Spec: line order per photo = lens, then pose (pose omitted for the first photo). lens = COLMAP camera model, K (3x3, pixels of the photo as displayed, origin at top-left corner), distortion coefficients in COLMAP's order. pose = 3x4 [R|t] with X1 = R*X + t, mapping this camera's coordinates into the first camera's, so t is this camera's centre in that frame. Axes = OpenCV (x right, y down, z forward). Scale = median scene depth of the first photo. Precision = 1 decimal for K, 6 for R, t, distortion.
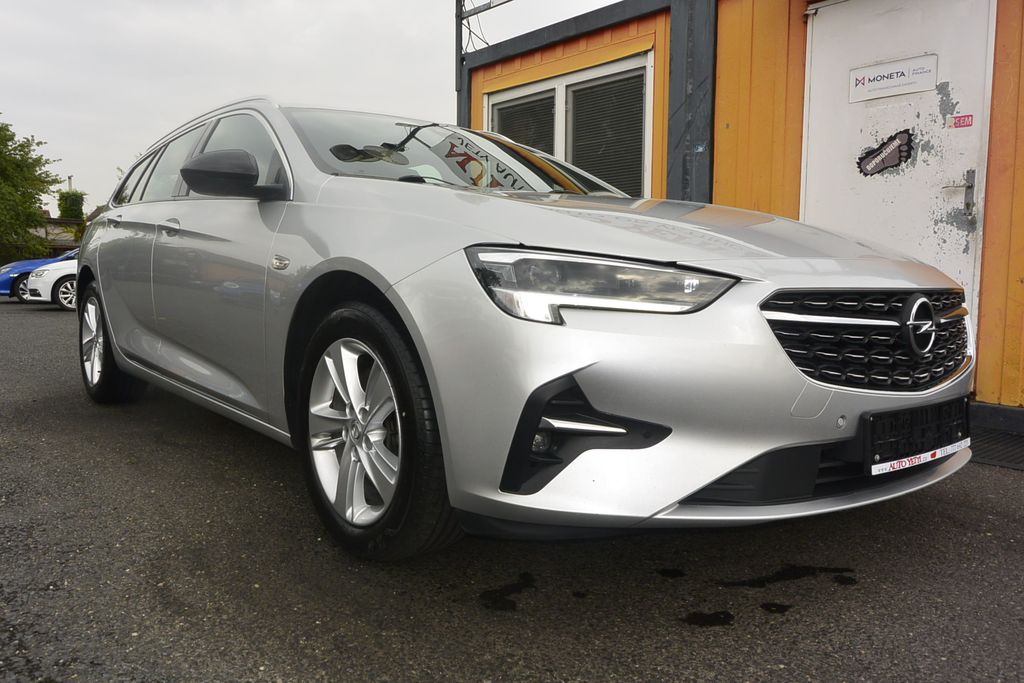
lens RADIAL K [[778.2, 0, 505.9], [0, 778.2, 337.1], [0, 0, 1]] dist [0.003188, 0.002371]
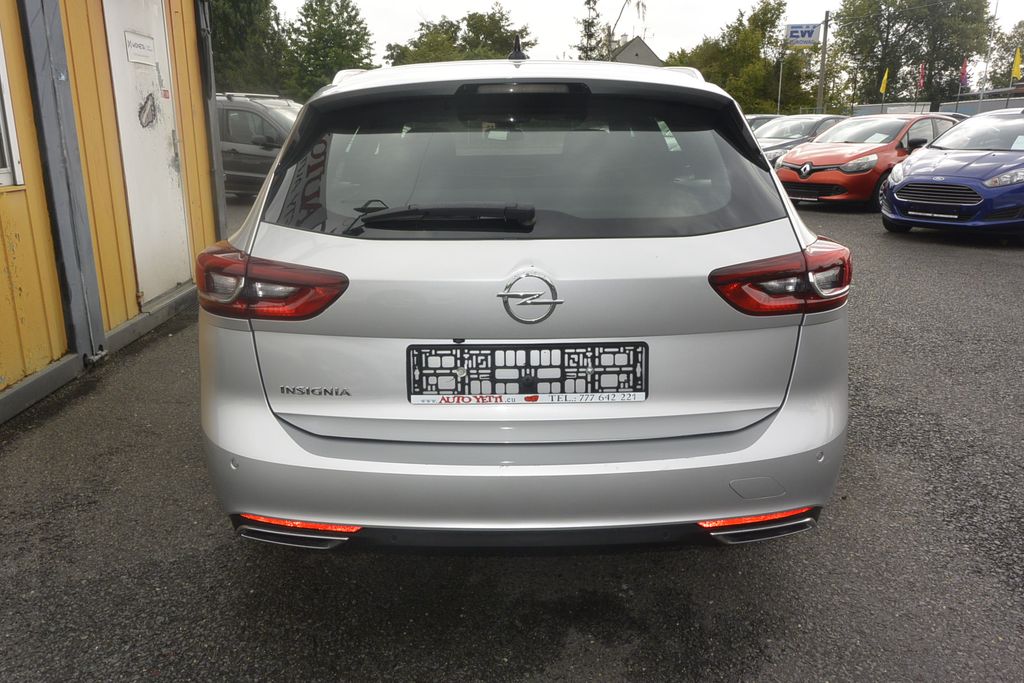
lens RADIAL K [[778.2, 0, 502.7], [0, 778.2, 335.1], [0, 0, 1]] dist [0.003188, 0.002371]
pose [[-0.780118, -0.173252, 0.601165, -1.590081], [0.043836, 0.943394, 0.328766, -0.583518], [-0.624095, 0.282829, -0.728363, 3.429154]]
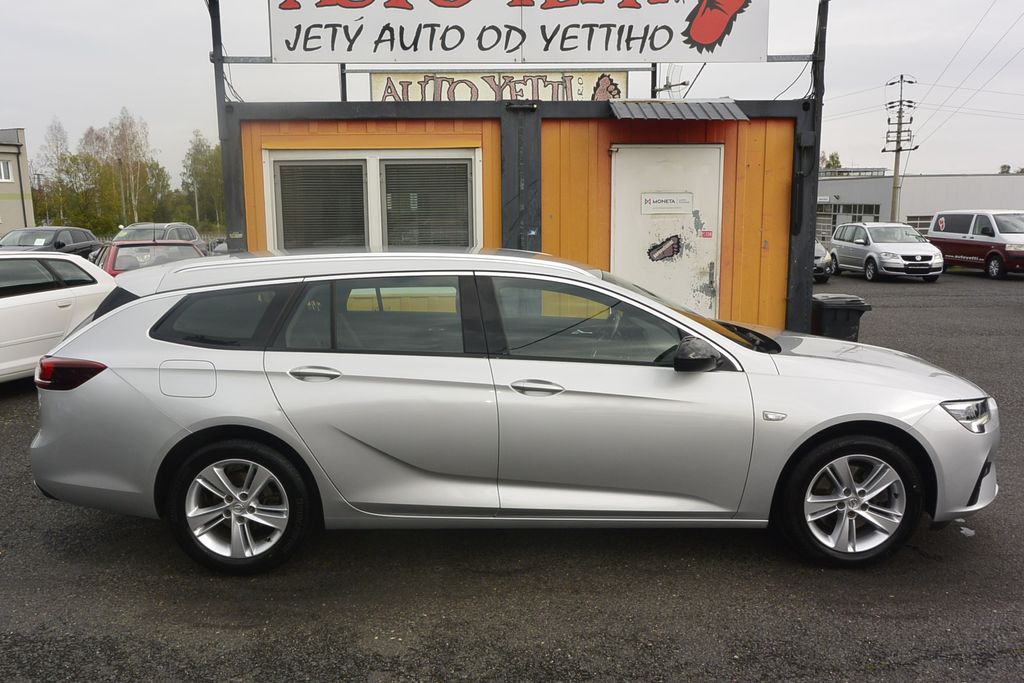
lens RADIAL K [[778.2, 0, 504.7], [0, 778.2, 338.4], [0, 0, 1]] dist [0.003188, 0.002371]
pose [[0.624899, -0.137461, 0.768509, -2.063492], [0.079952, 0.990469, 0.112152, -0.535652], [-0.776601, -0.008640, 0.629934, 0.486012]]
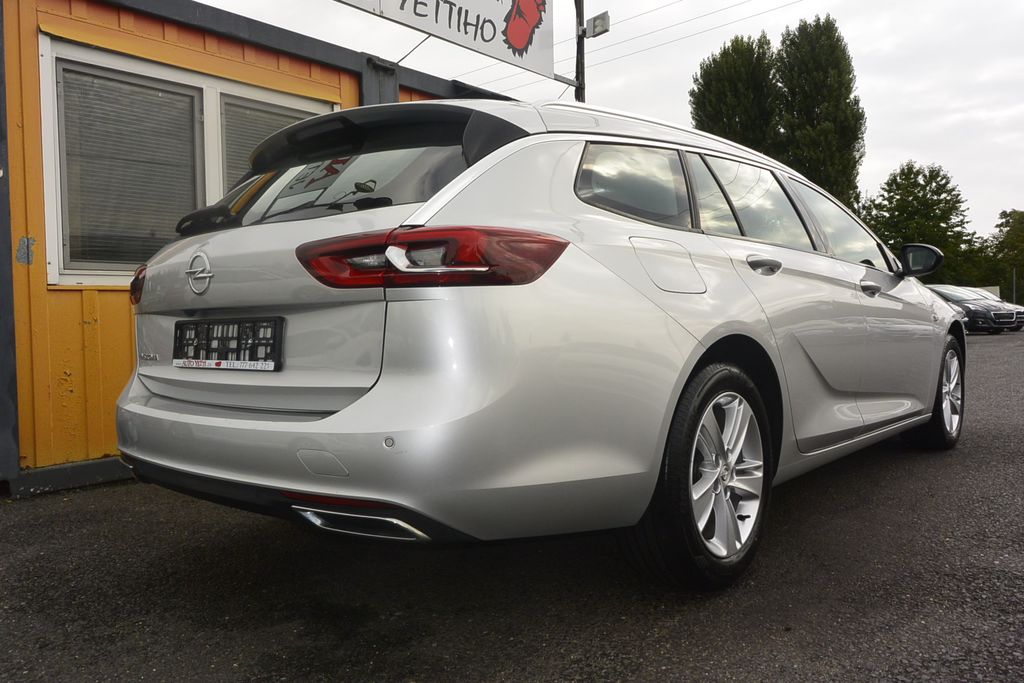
lens RADIAL K [[778.2, 0, 504.0], [0, 778.2, 338.4], [0, 0, 1]] dist [0.003188, 0.002371]
pose [[-0.163186, -0.037204, 0.985894, -2.180283], [0.101875, 0.993312, 0.054346, -0.282585], [-0.981321, 0.109306, -0.158305, 2.588002]]
